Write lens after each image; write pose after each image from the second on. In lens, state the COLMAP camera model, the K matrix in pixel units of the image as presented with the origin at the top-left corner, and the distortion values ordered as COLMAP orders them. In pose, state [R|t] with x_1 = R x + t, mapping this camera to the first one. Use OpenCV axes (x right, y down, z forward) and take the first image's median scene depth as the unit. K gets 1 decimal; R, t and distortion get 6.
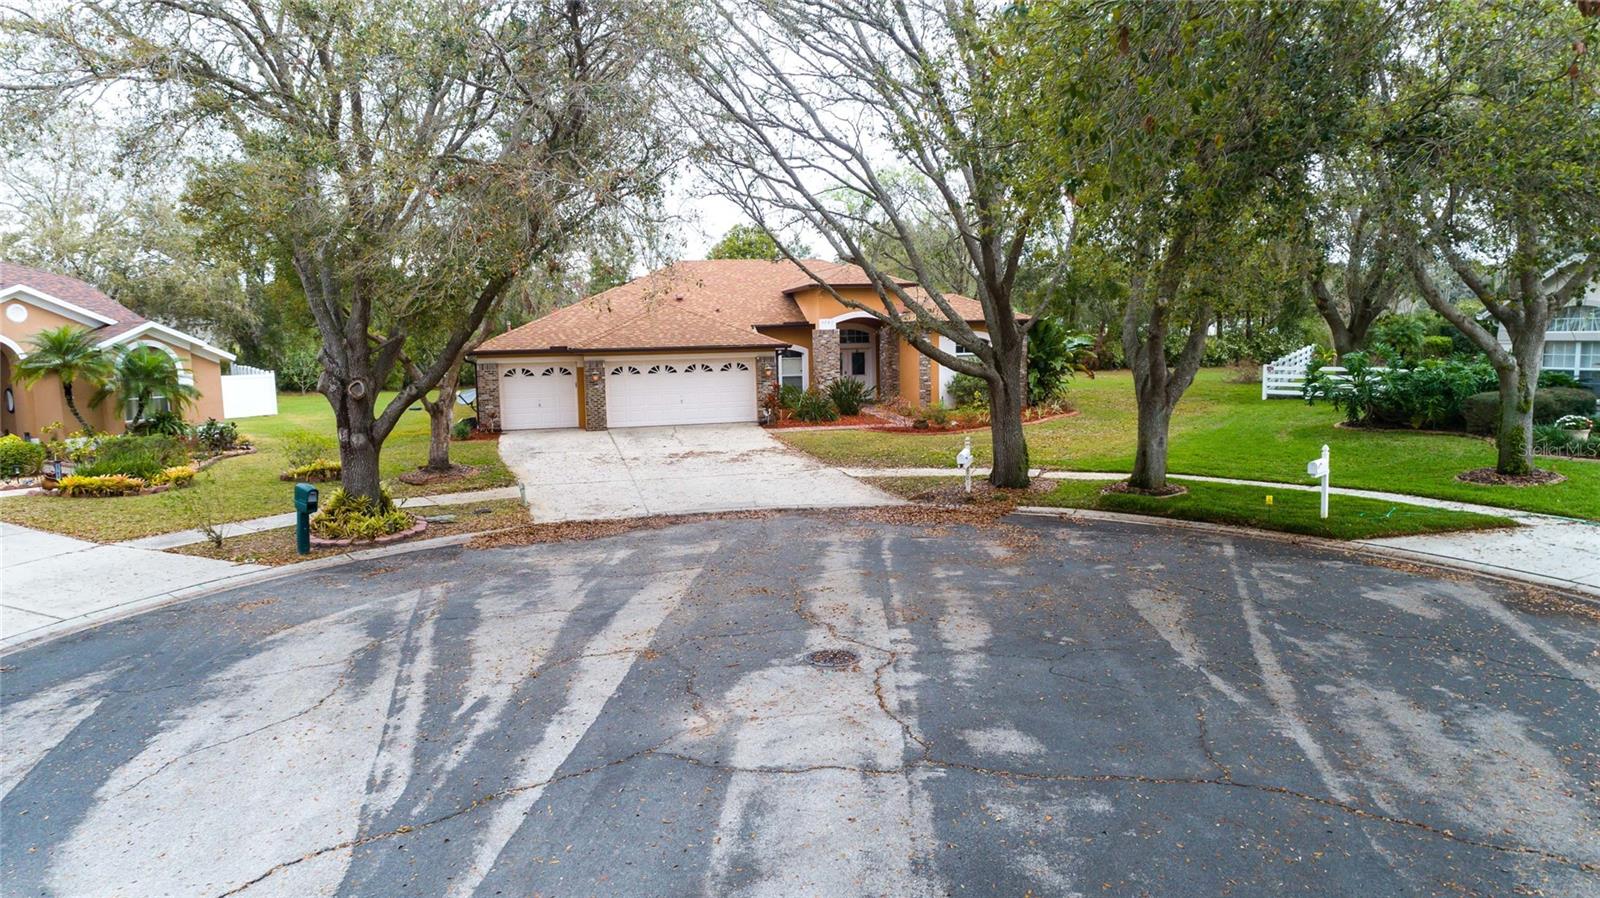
lens RADIAL K [[1032.8, 0, 800.0], [0, 1032.8, 449.0], [0, 0, 1]] dist [0.005803, 0.003491]
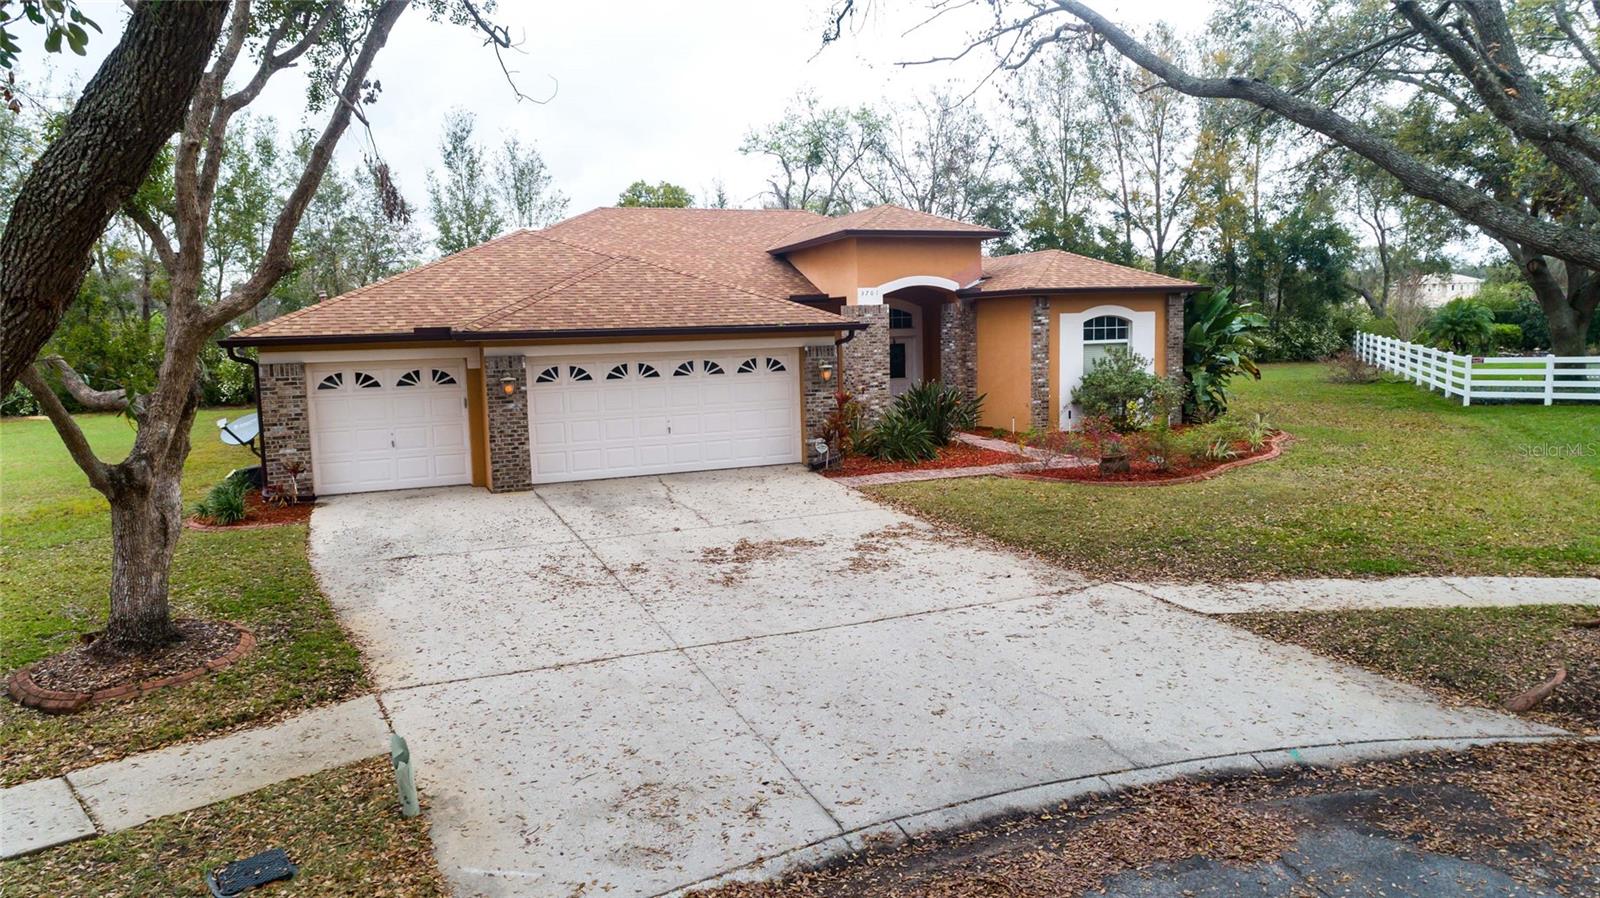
lens RADIAL K [[1032.8, 0, 800.0], [0, 1032.8, 449.0], [0, 0, 1]] dist [0.005803, 0.003491]
pose [[0.986648, -0.024335, 0.161036, -0.136115], [0.025351, 0.999670, -0.004256, -0.032631], [-0.160879, 0.008282, 0.986939, 0.463582]]
